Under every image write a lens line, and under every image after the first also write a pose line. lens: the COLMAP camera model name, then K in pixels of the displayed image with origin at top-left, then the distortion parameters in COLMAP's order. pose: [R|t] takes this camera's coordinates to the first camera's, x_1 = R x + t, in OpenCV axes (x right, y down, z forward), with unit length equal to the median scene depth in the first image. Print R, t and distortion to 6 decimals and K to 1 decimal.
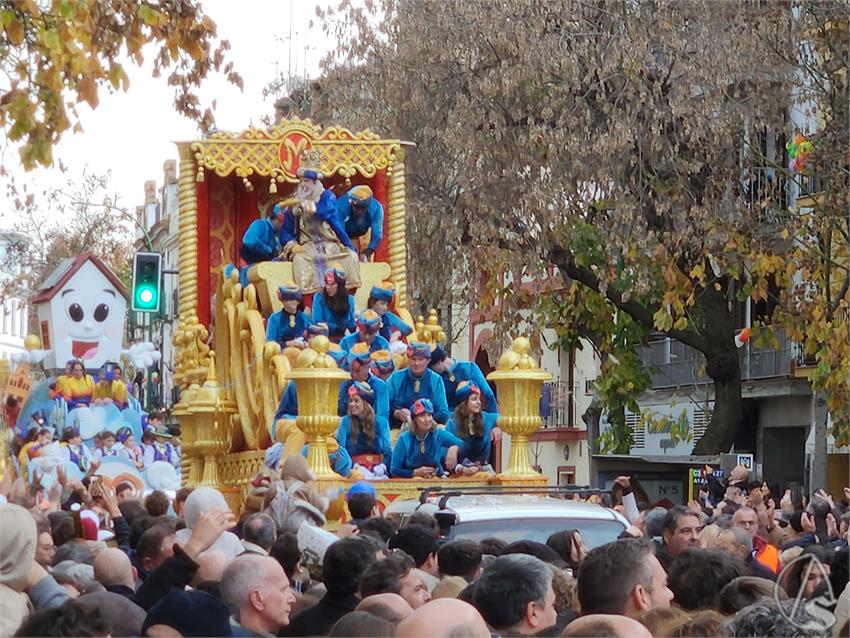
lens RADIAL K [[2809.5, 0, 381.7], [0, 2809.5, 287.7], [0, 0, 1]] dist [-1.115256, 23.267419]
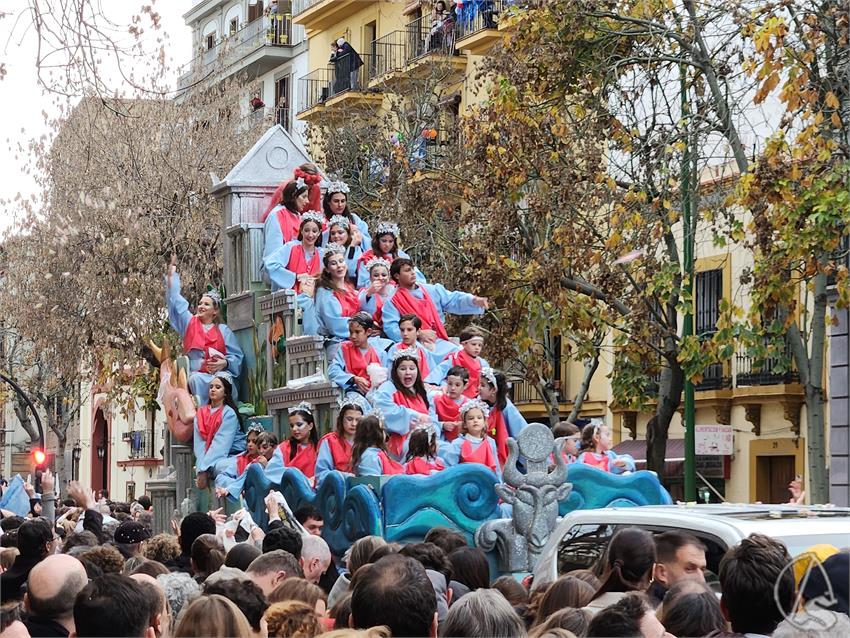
lens RADIAL K [[2656.0, 0, 395.2], [0, 2656.0, 317.4], [0, 0, 1]] dist [-1.090037, 23.592972]
pose [[0.990274, 0.010880, 0.138704, -0.006833], [-0.007139, 0.999598, -0.027440, 0.009404], [-0.138947, 0.026183, 0.989954, -0.550832]]
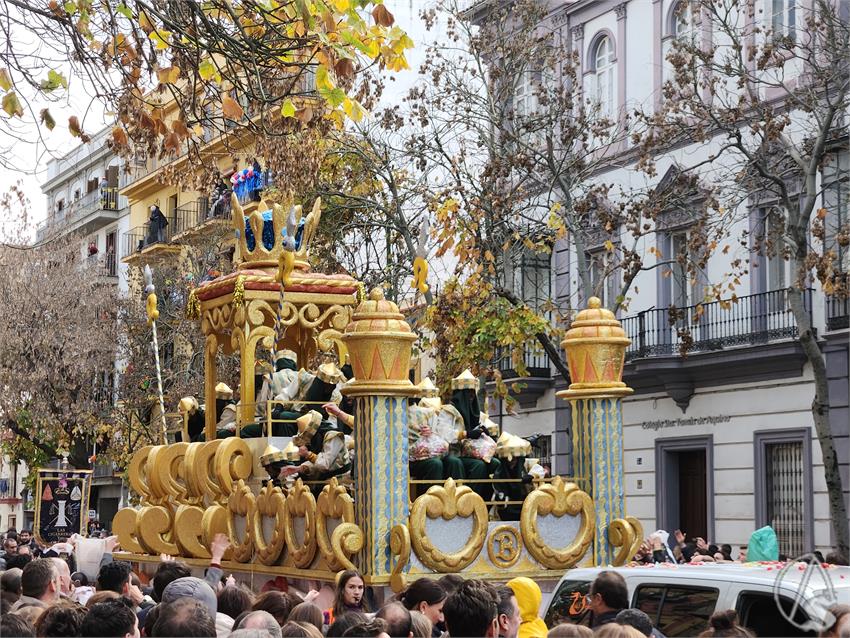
lens RADIAL K [[2019.4, 0, 408.2], [0, 2019.4, 283.2], [0, 0, 1]] dist [-0.599276, 10.492274]
pose [[0.965984, 0.036739, 0.255979, -0.056343], [-0.011387, 0.994940, -0.099826, 0.039303], [-0.258351, 0.093515, 0.961514, -0.731605]]
